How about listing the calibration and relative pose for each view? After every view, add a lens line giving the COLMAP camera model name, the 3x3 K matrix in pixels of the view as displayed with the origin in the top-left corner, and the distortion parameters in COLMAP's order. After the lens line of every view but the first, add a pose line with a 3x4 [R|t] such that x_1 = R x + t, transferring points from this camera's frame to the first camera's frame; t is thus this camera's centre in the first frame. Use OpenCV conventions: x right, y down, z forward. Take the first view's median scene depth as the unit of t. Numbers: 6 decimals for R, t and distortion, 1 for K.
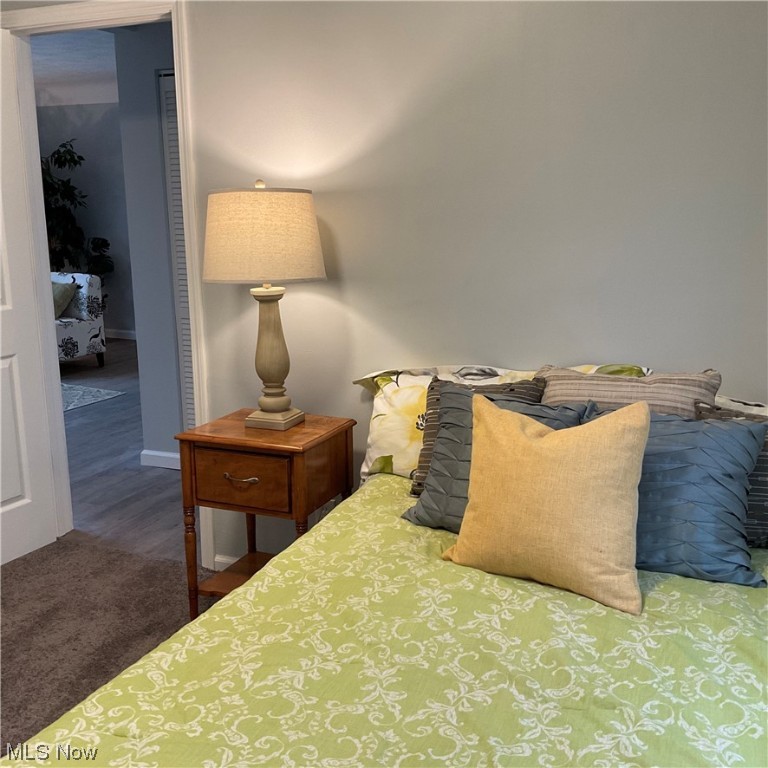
lens RADIAL K [[841.3, 0, 384.0], [0, 841.3, 384.0], [0, 0, 1]] dist [0.133484, -0.359198]
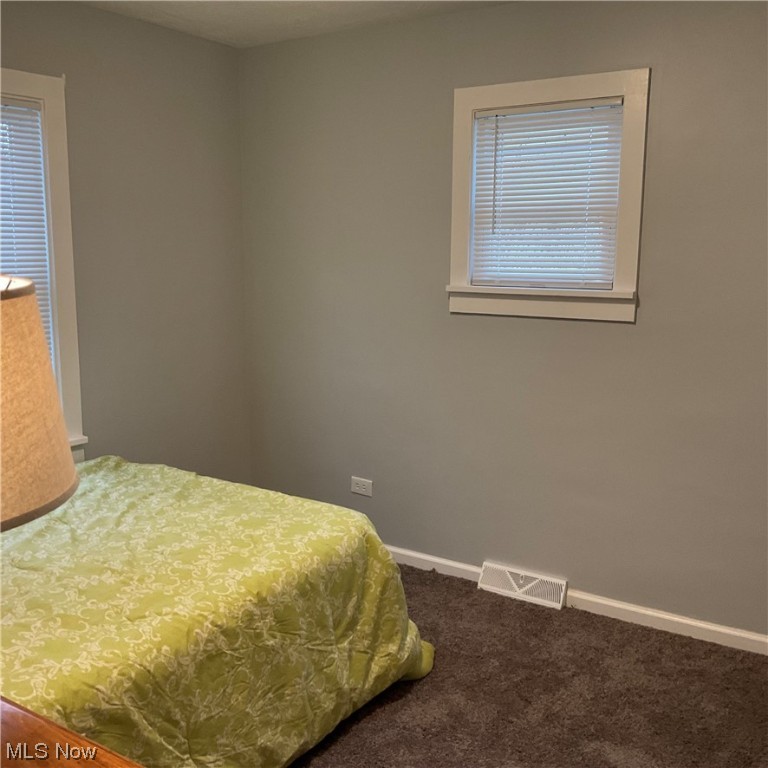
lens RADIAL K [[841.3, 0, 384.0], [0, 841.3, 384.0], [0, 0, 1]] dist [0.133484, -0.359198]
pose [[-0.984814, -0.028024, 0.171336, -0.629622], [0.037075, 0.930174, 0.365242, -0.461638], [-0.169608, 0.366048, -0.915009, 1.906721]]
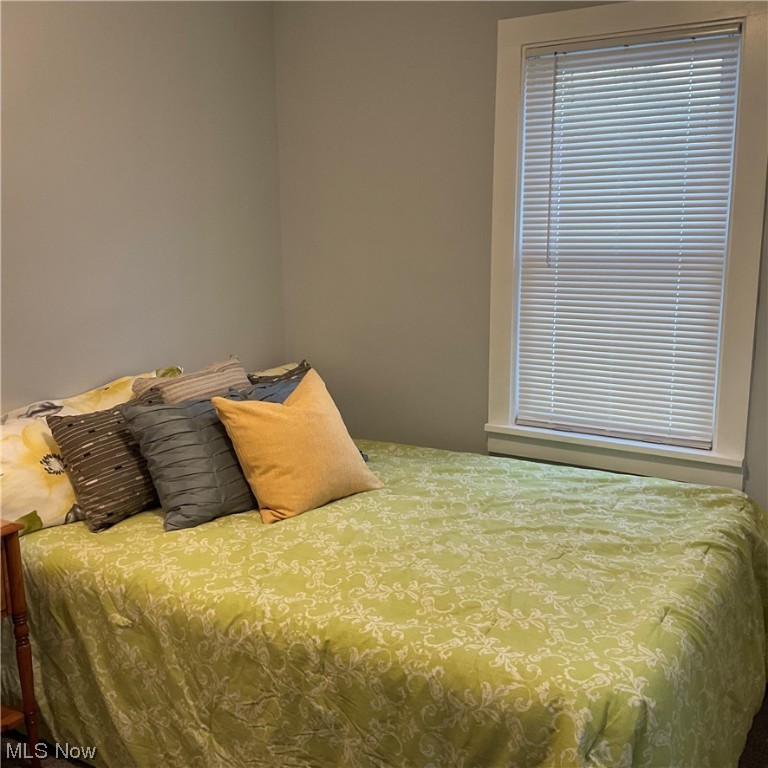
lens RADIAL K [[841.3, 0, 384.0], [0, 841.3, 384.0], [0, 0, 1]] dist [0.133484, -0.359198]
pose [[0.163995, -0.184785, 0.969000, -1.142659], [0.214066, 0.965557, 0.147900, -0.150164], [-0.962954, 0.183175, 0.197903, 0.588346]]
